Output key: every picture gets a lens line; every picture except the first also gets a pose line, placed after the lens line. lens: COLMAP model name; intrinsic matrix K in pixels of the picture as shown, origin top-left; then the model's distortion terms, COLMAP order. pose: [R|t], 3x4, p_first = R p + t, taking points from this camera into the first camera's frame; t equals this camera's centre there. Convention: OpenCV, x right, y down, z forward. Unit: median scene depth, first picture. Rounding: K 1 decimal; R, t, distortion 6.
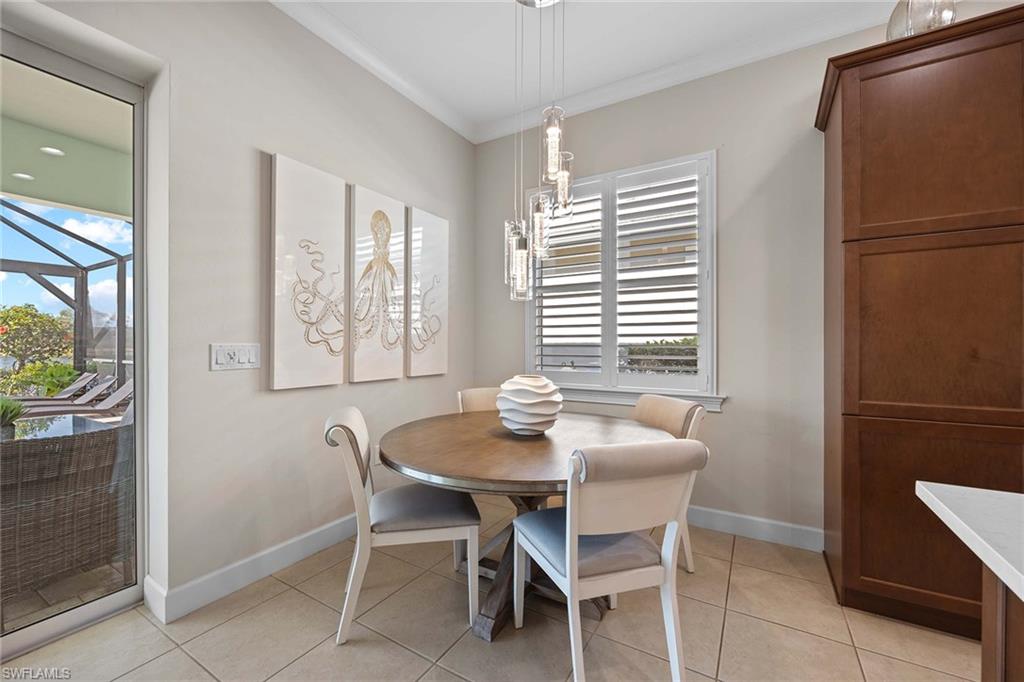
lens RADIAL K [[417.2, 0, 511.5], [0, 417.2, 345.0], [0, 0, 1]] dist [-0.001791, 0.001488]
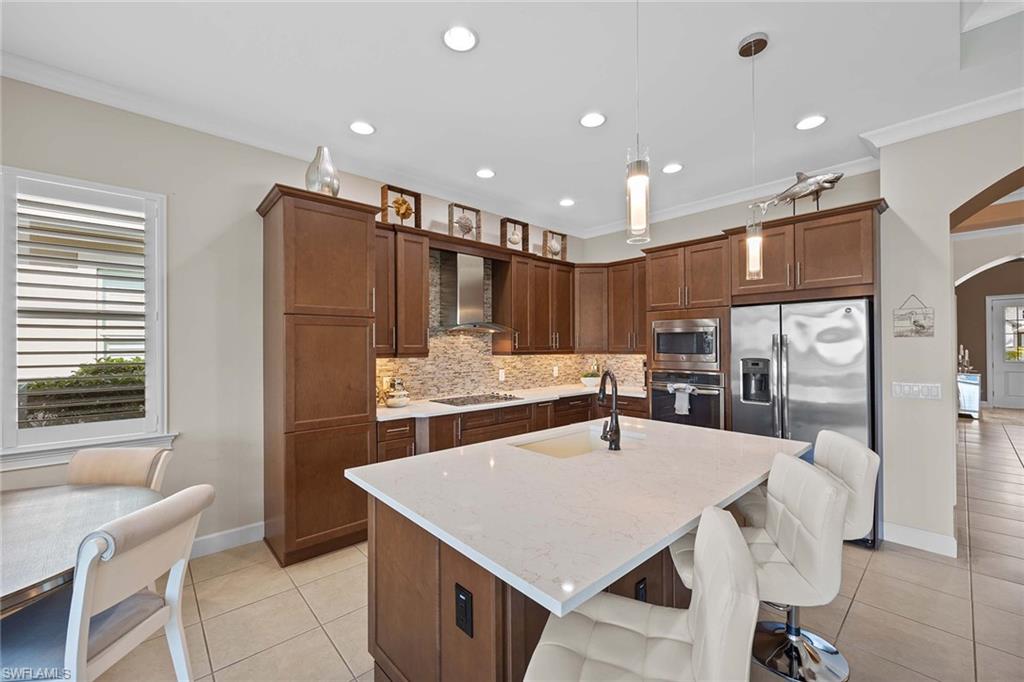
lens RADIAL K [[417.2, 0, 515.9], [0, 417.2, 336.8], [0, 0, 1]] dist [-0.001791, 0.001488]
pose [[0.293636, 0.016020, 0.955783, -0.311706], [0.009463, 0.999762, -0.019664, -0.115317], [-0.955870, 0.014819, 0.293414, -0.169376]]
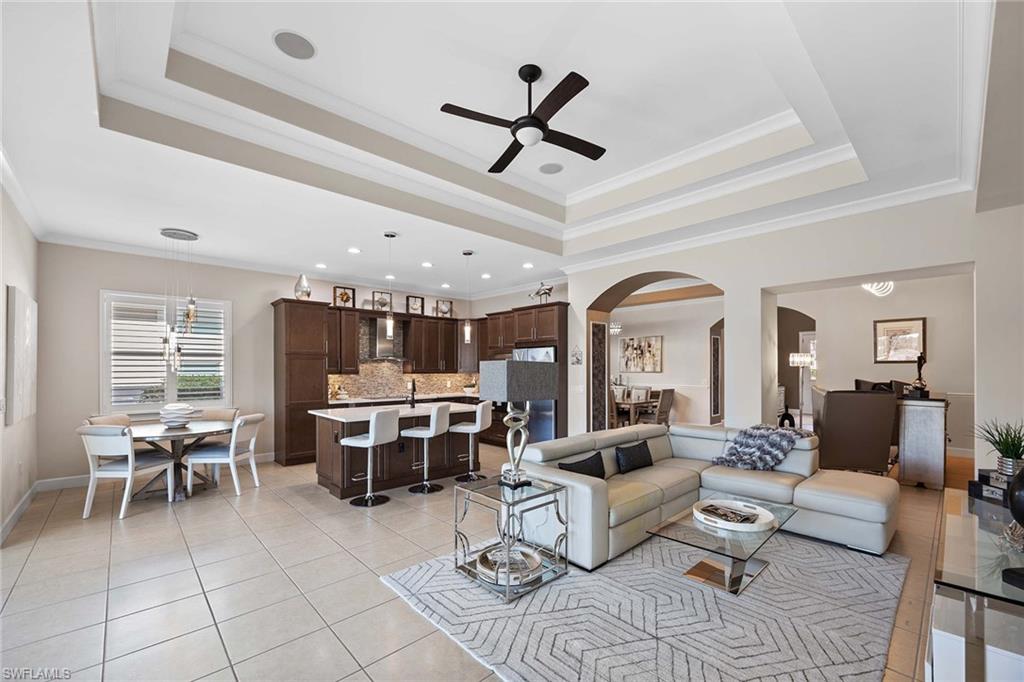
lens RADIAL K [[417.2, 0, 506.3], [0, 417.2, 361.6], [0, 0, 1]] dist [-0.001791, 0.001488]
pose [[0.298019, 0.011357, 0.954492, -1.610770], [0.008734, 0.999855, -0.014624, -0.111550], [-0.954520, 0.012695, 0.297876, -1.450781]]
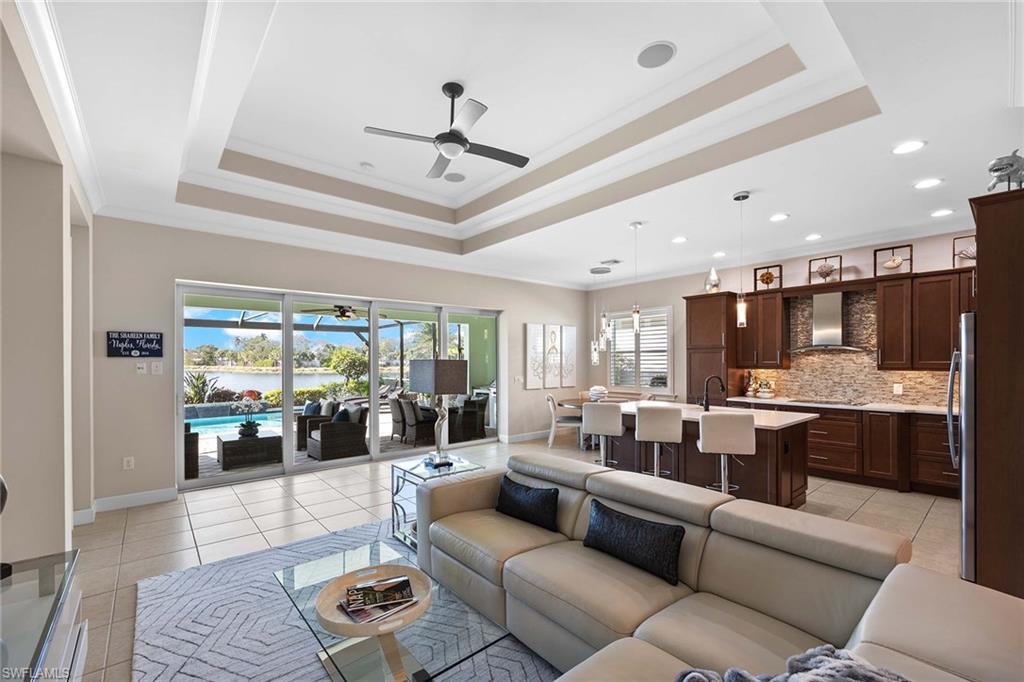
lens RADIAL K [[417.2, 0, 510.7], [0, 417.2, 360.7], [0, 0, 1]] dist [-0.001791, 0.001488]
pose [[0.949162, -0.006335, -0.314725, 0.434074], [0.004516, 0.999969, -0.006510, -0.114956], [0.314756, 0.004758, 0.949161, -2.477397]]
